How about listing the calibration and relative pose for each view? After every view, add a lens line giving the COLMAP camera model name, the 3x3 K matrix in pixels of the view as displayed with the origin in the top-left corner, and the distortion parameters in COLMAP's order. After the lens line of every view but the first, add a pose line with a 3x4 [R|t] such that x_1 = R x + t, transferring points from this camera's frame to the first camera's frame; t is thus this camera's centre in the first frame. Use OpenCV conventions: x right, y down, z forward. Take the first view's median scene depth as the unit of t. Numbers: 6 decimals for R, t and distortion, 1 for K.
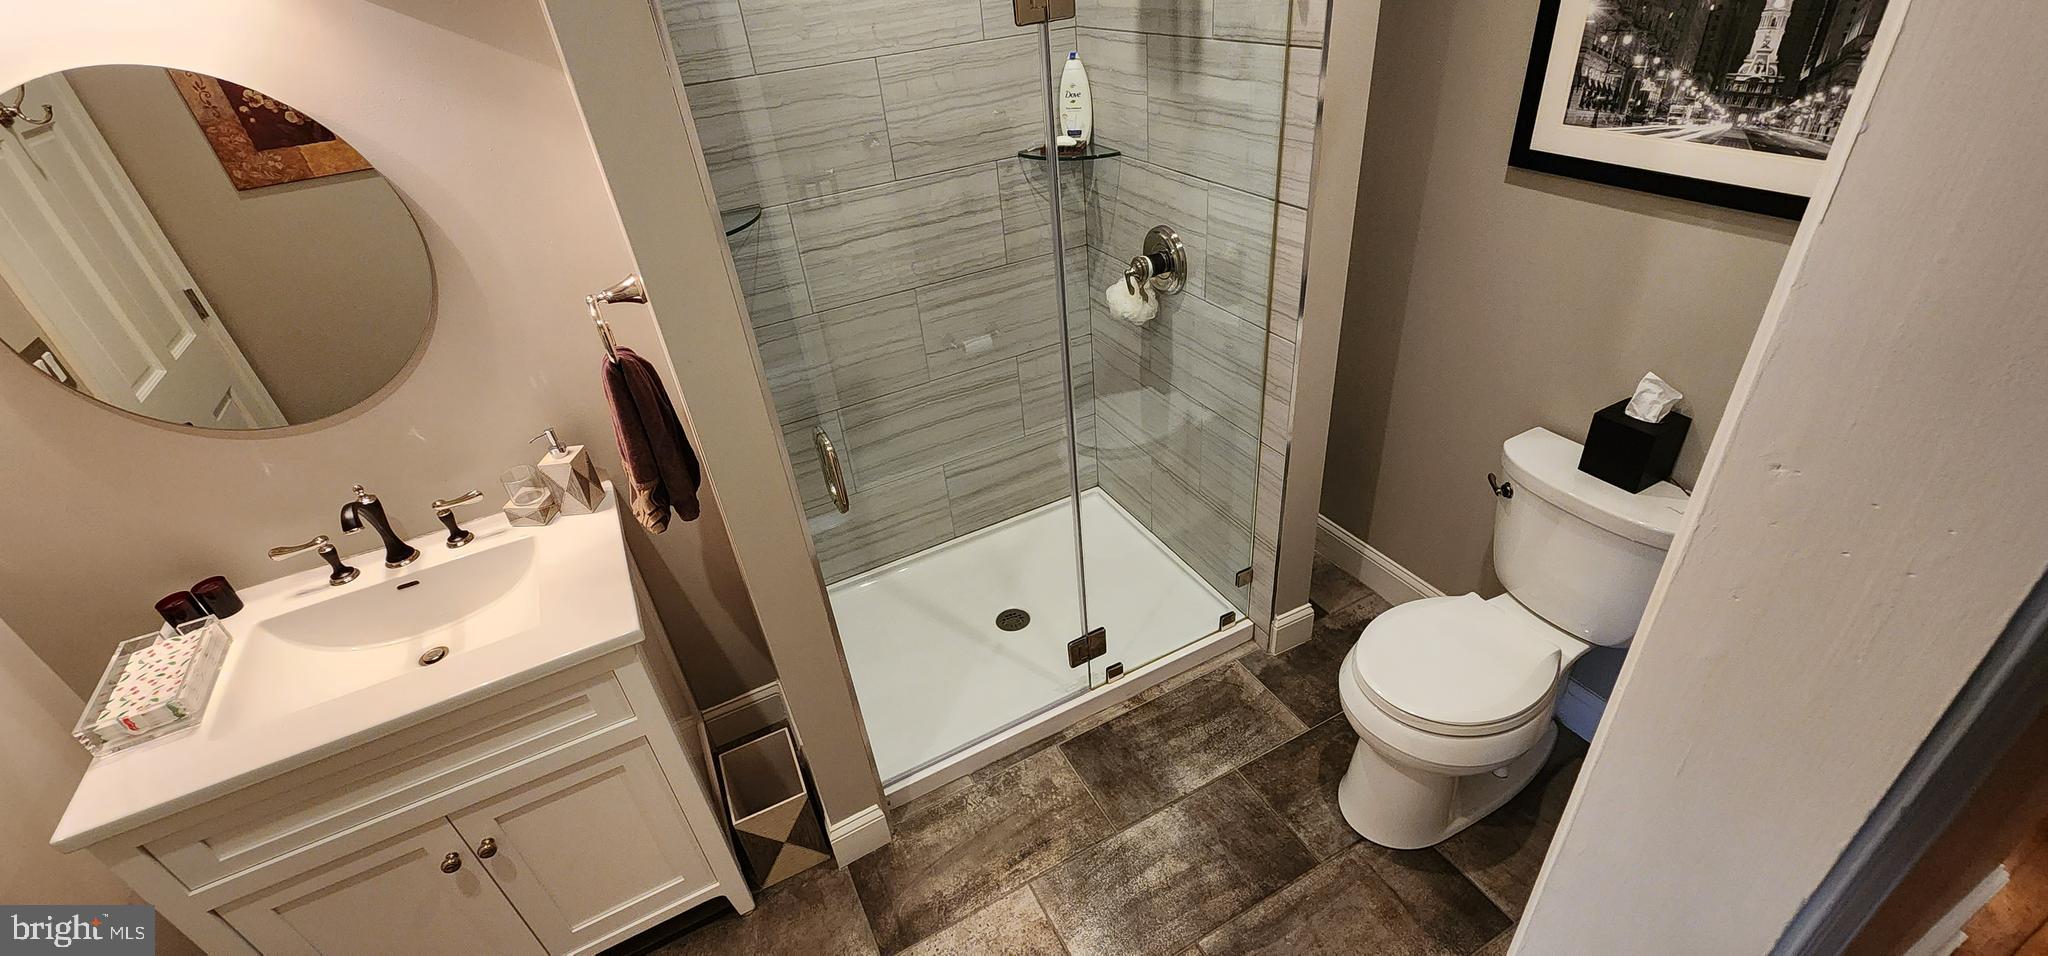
lens RADIAL K [[858.1, 0, 1028.4], [0, 858.1, 484.7], [0, 0, 1]] dist [-0.000333, -0.000175]
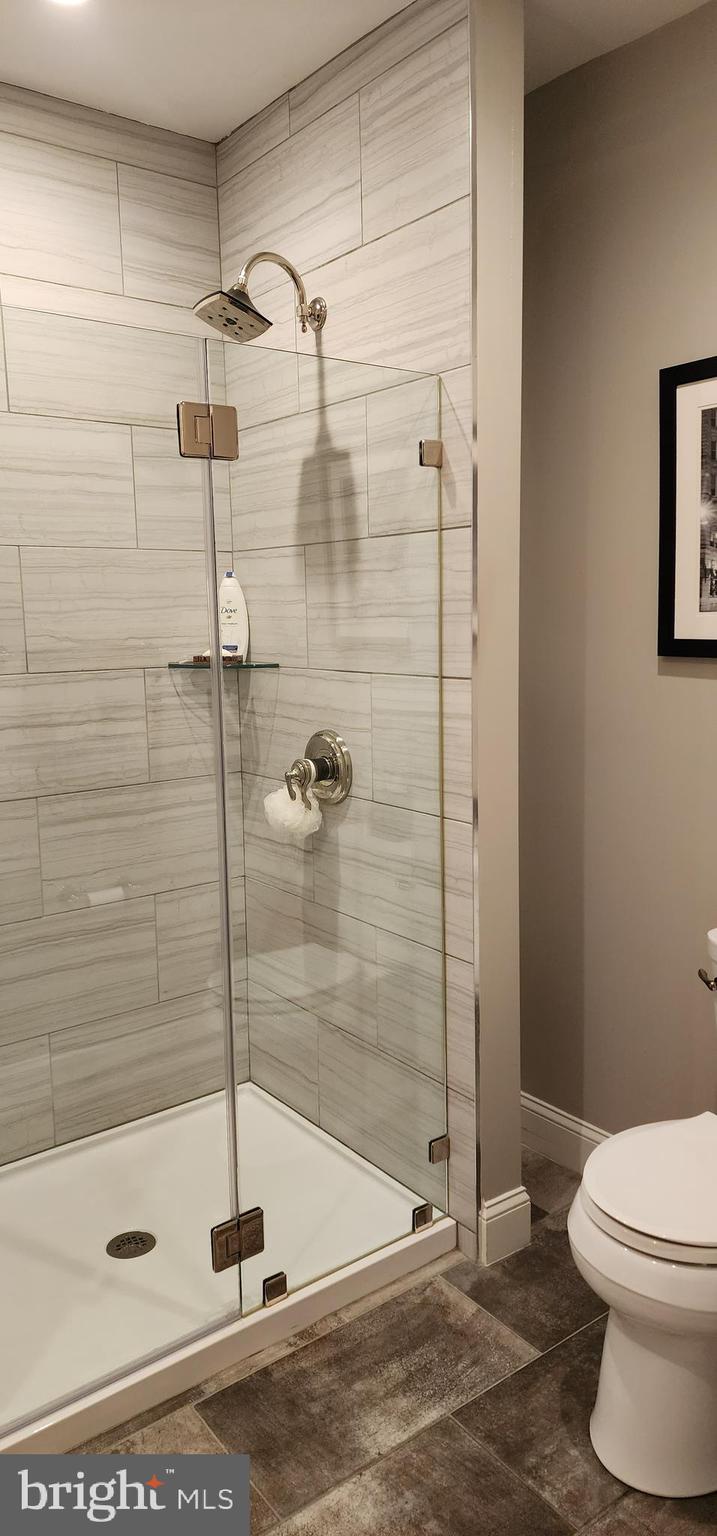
lens RADIAL K [[1041.9, 0, 358.5], [0, 1041.9, 768.0], [0, 0, 1]] dist [0.095099, -0.109458]
pose [[0.982616, 0.042624, 0.180690, -0.009967], [0.041285, 0.898744, -0.436526, 0.225736], [-0.181000, 0.436397, 0.881360, 0.015070]]
